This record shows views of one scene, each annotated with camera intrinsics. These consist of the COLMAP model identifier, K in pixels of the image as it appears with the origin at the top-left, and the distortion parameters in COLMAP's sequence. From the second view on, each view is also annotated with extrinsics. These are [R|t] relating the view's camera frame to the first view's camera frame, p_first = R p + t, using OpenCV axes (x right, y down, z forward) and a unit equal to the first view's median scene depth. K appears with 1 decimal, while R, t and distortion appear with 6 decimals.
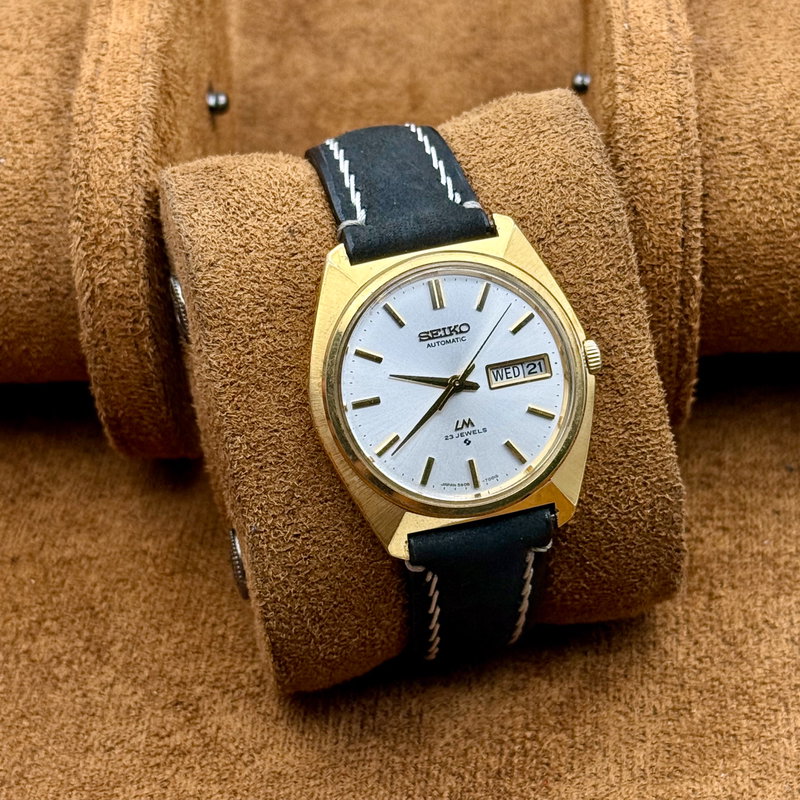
lens RADIAL K [[2251.6, 0, 380.7], [0, 2251.6, 434.3], [0, 0, 1]] dist [-0.022638, -0.845681]
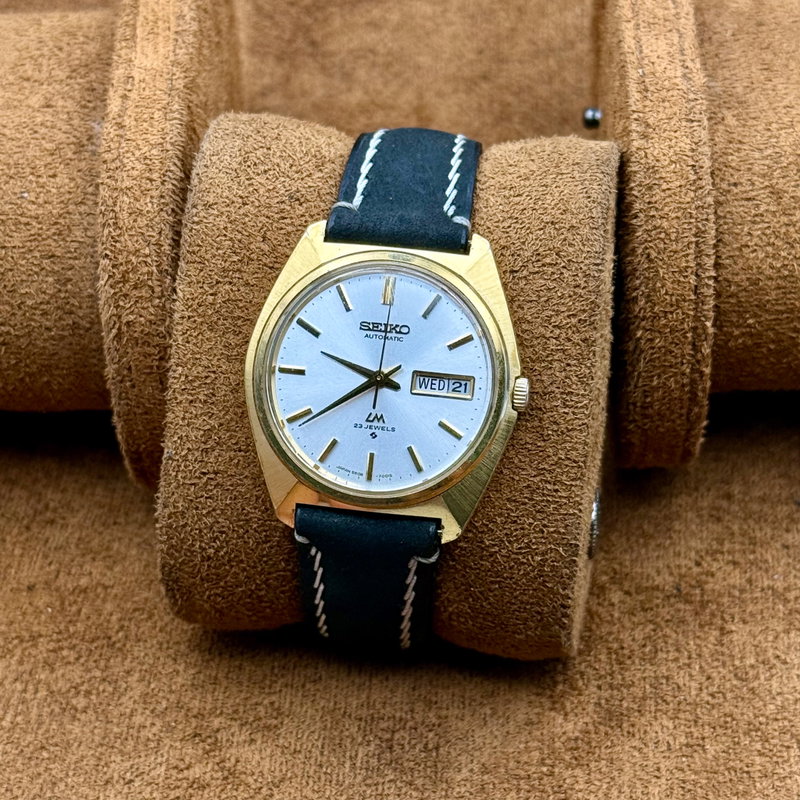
lens RADIAL K [[2251.6, 0, 380.7], [0, 2251.6, 434.3], [0, 0, 1]] dist [-0.022638, -0.845681]
pose [[0.924946, 0.297092, -0.237089, 0.279847], [-0.299841, 0.953655, 0.025249, -0.023518], [0.233602, 0.047735, 0.971160, -0.004663]]
